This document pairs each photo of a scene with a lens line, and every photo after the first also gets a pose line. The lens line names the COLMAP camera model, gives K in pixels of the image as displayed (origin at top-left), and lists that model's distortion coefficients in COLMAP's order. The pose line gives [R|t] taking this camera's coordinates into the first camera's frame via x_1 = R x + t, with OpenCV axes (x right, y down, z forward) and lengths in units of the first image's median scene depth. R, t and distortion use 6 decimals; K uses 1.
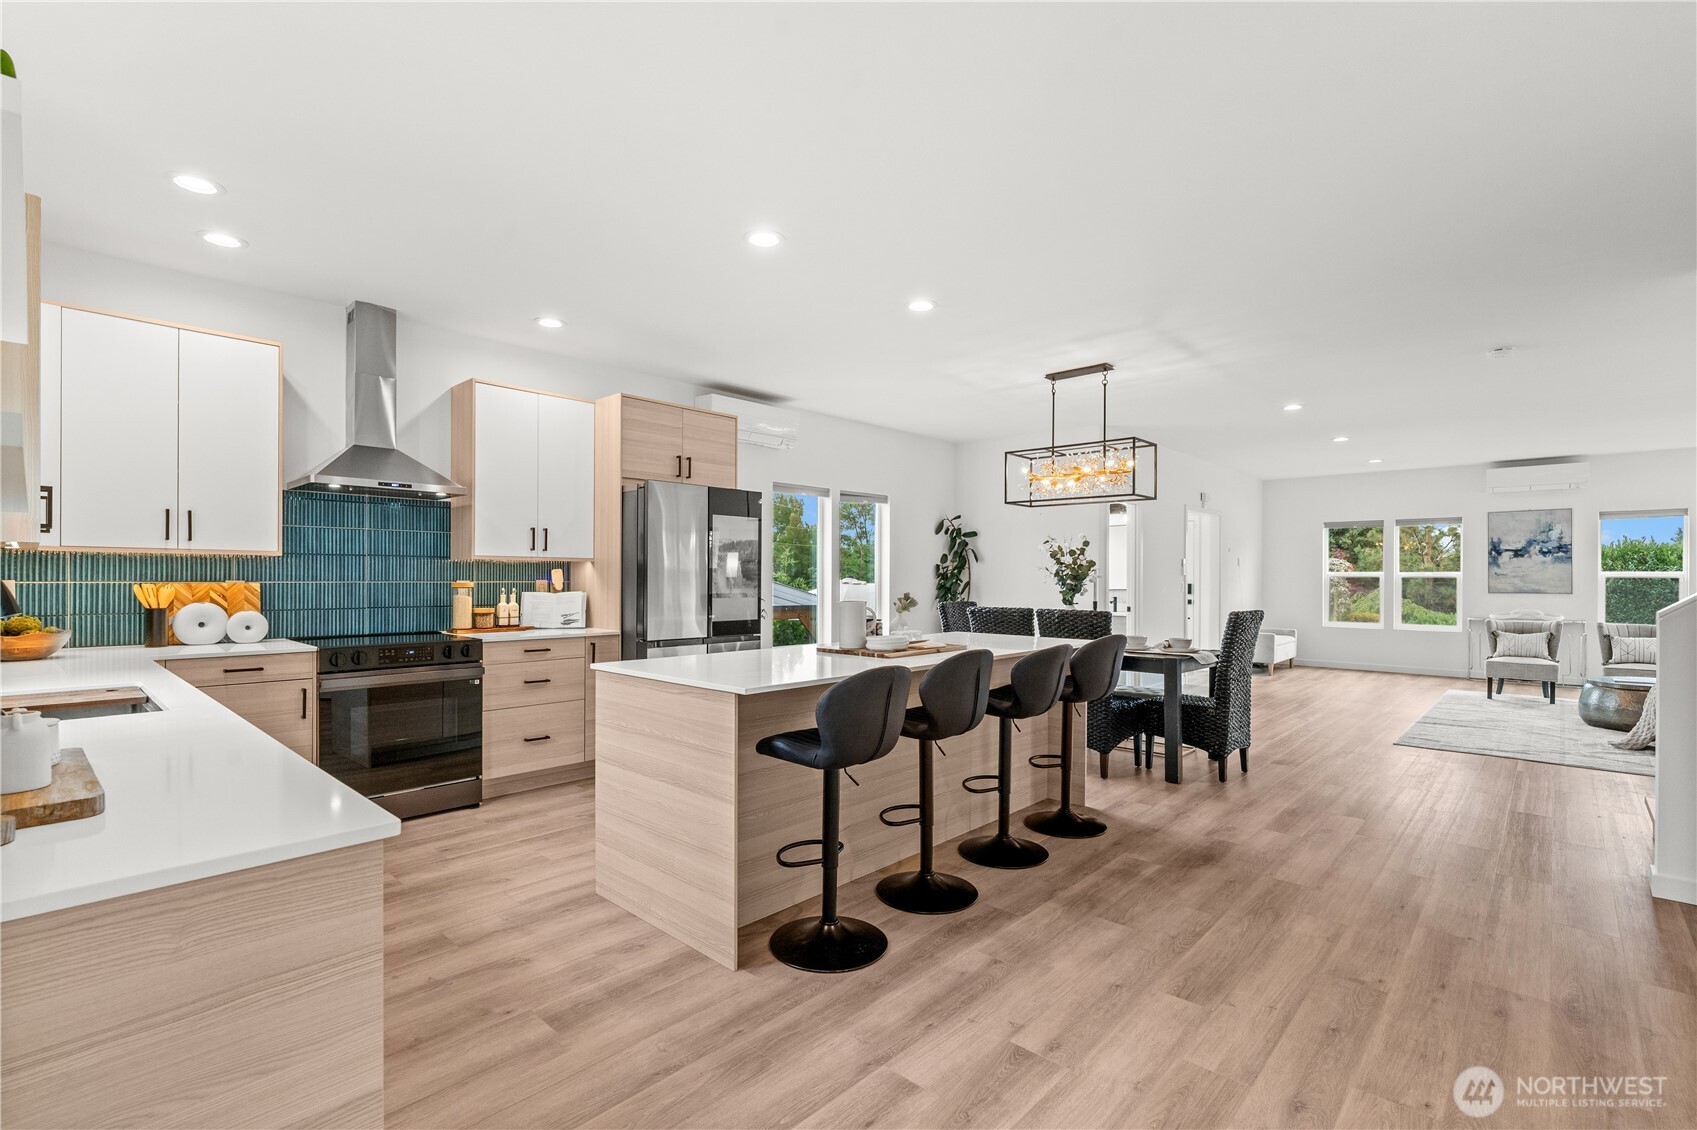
lens RADIAL K [[775.1, 0, 839.3], [0, 775.1, 574.3], [0, 0, 1]] dist [-0.006325, -0.000518]
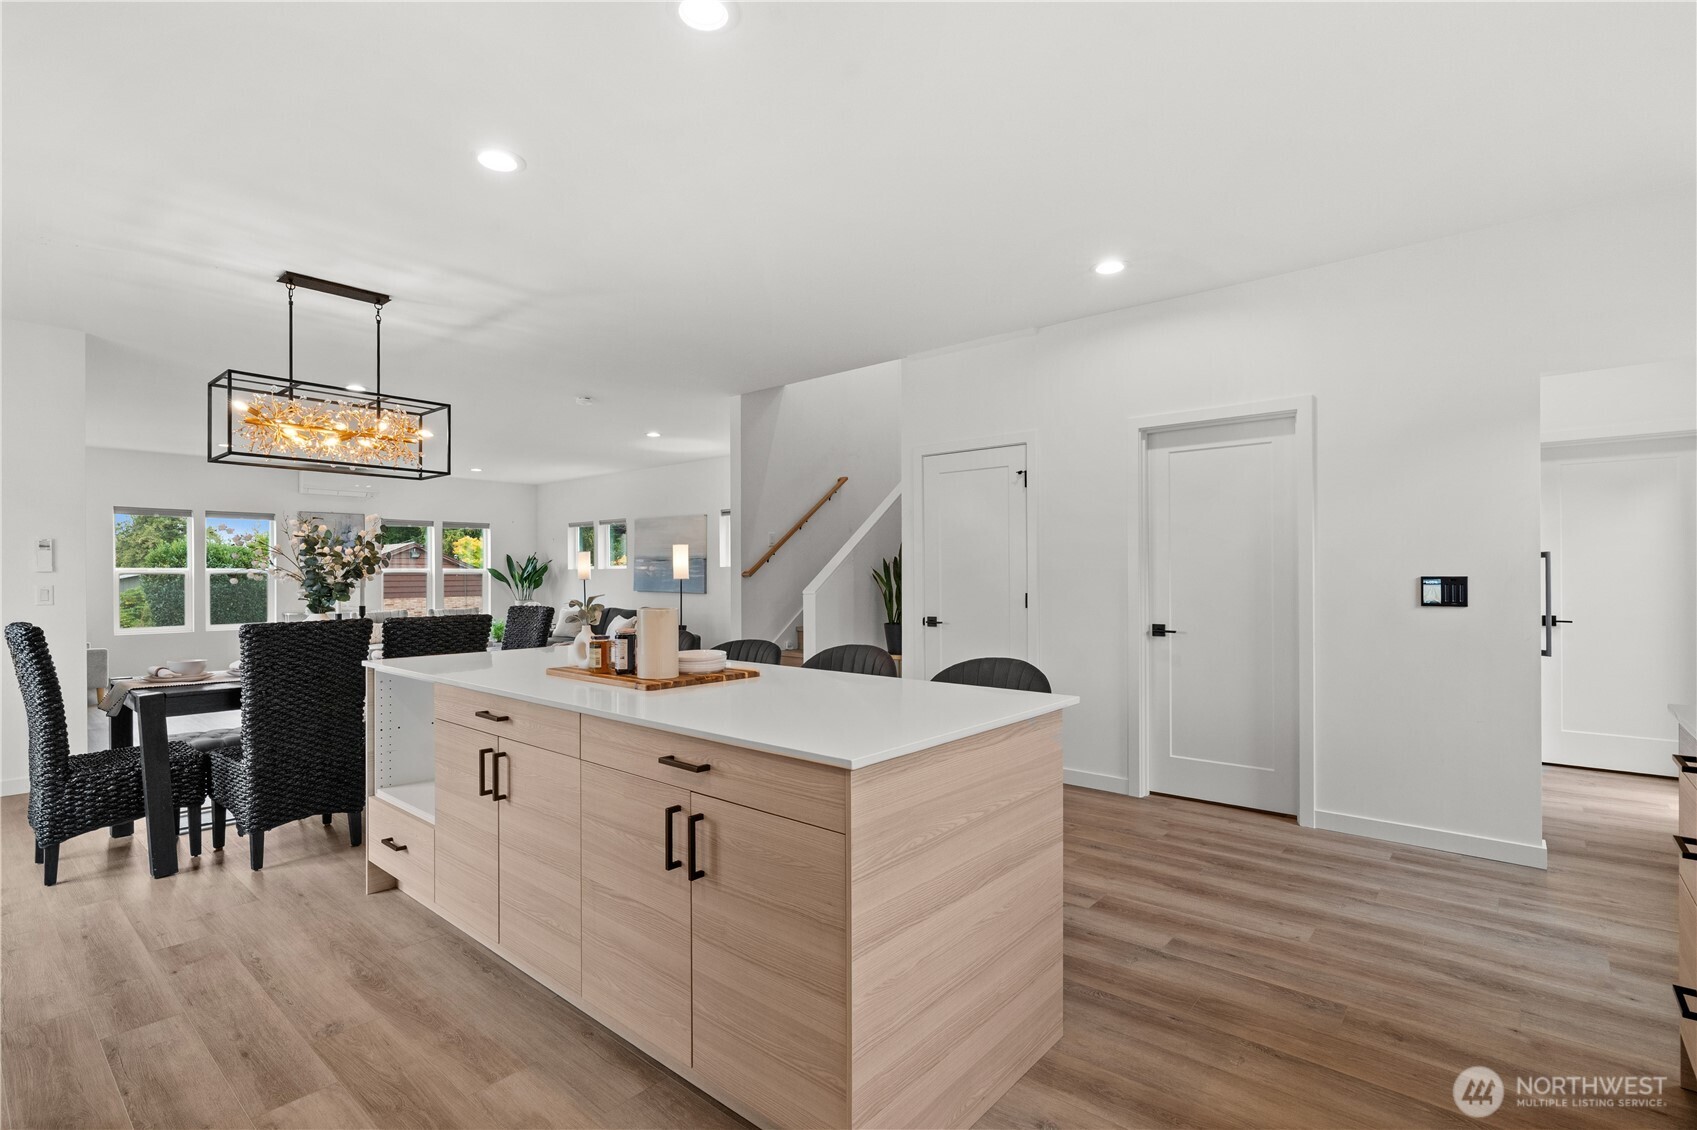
lens RADIAL K [[775.1, 0, 843.0], [0, 775.1, 568.9], [0, 0, 1]] dist [-0.006325, -0.000518]
pose [[-0.036112, 0.002559, 0.999344, -0.475400], [-0.000270, 0.999997, -0.002571, 0.001358], [-0.999348, -0.000363, -0.036111, 0.618713]]
